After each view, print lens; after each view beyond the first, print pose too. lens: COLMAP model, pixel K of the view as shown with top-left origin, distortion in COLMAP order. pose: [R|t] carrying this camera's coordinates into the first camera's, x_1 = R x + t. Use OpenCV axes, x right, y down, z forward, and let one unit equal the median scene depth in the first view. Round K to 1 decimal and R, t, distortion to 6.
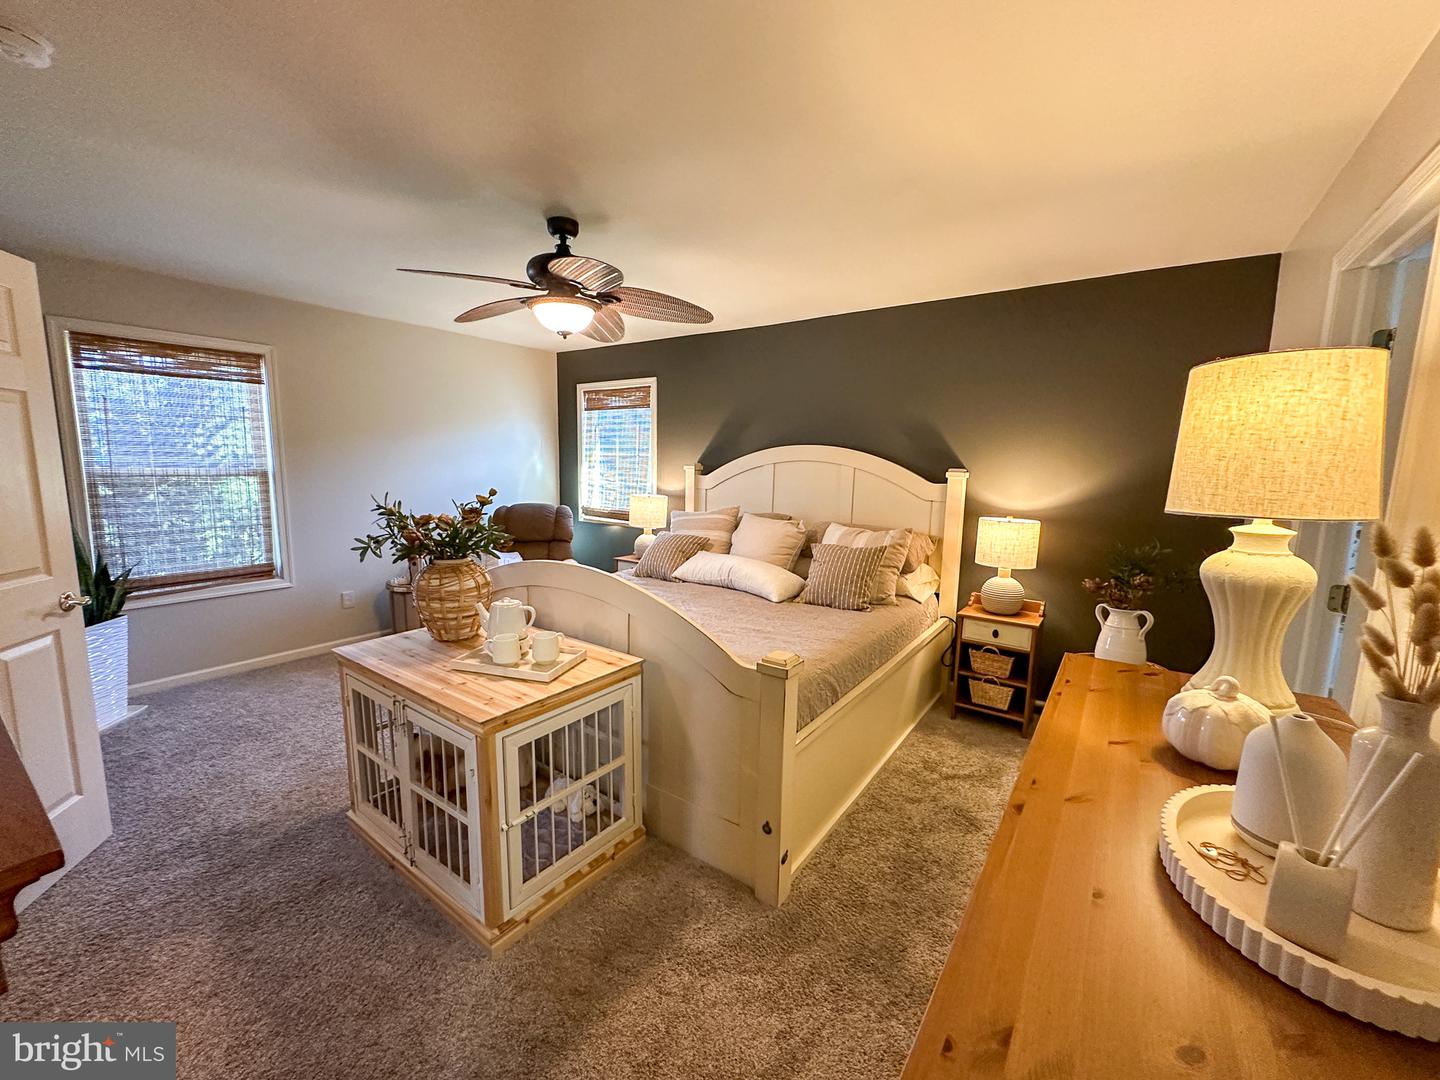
lens RADIAL K [[574.3, 0, 720.0], [0, 574.3, 540.0], [0, 0, 1]] dist [-0.004873, 0.000506]
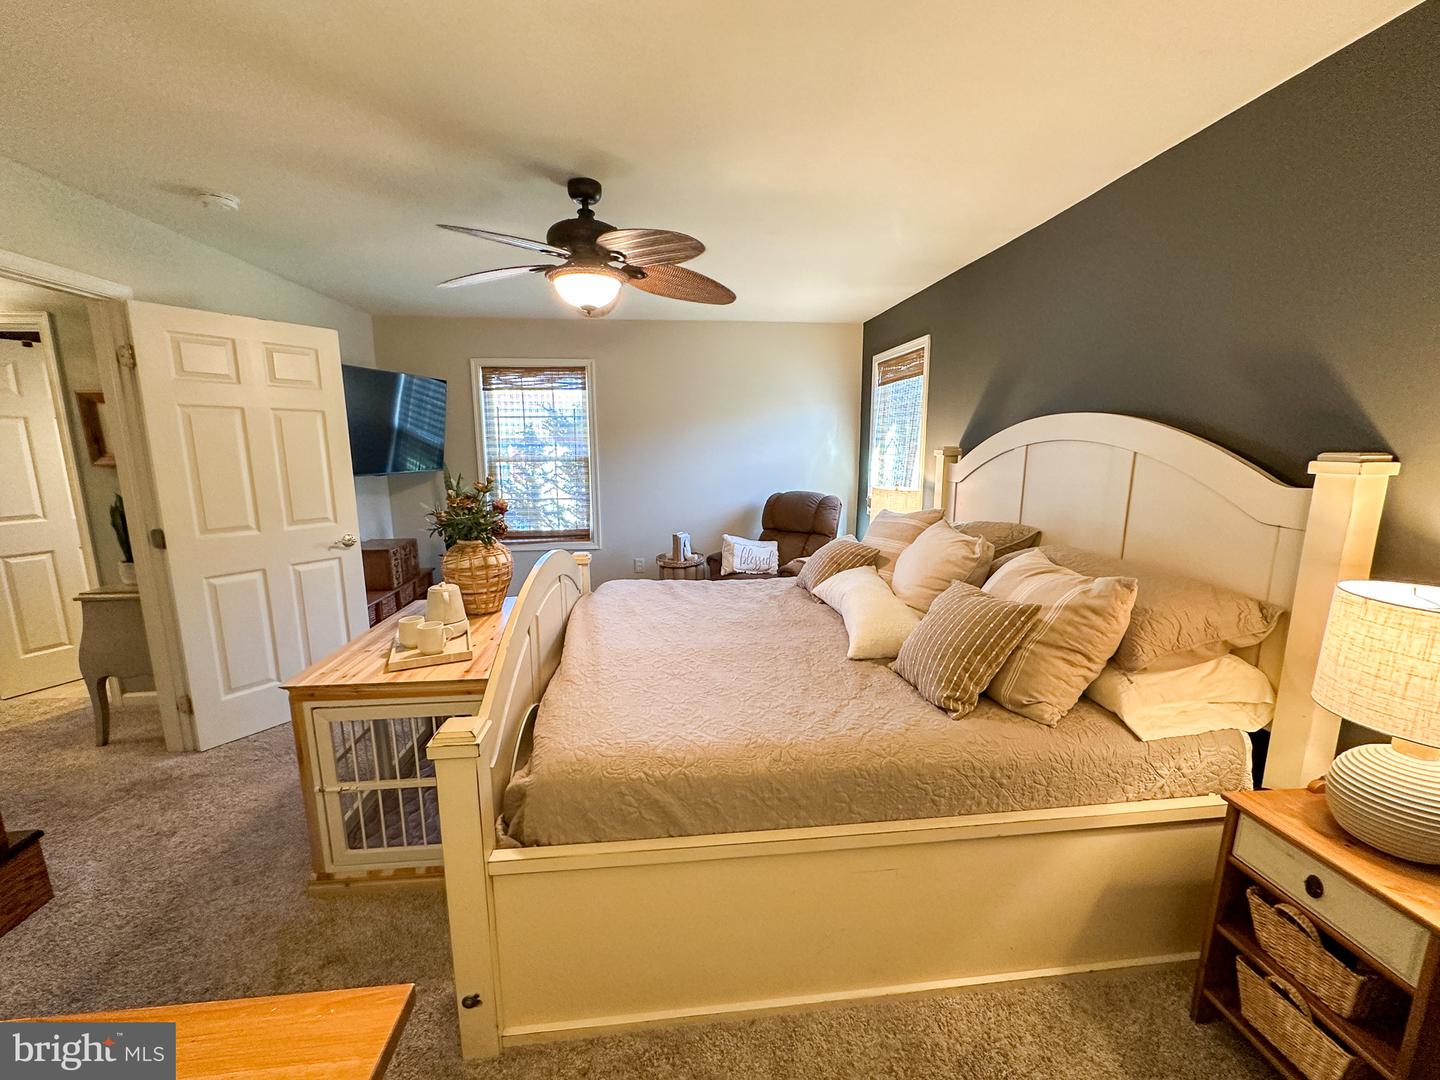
lens RADIAL K [[579.1, 0, 722.7], [0, 579.1, 535.6], [0, 0, 1]] dist [-0.007488, 0.000208]
pose [[0.659327, 0.100397, -0.745123, 0.474558], [-0.085937, 0.994613, 0.057972, -0.056670], [0.746929, 0.025811, 0.664402, 0.439353]]
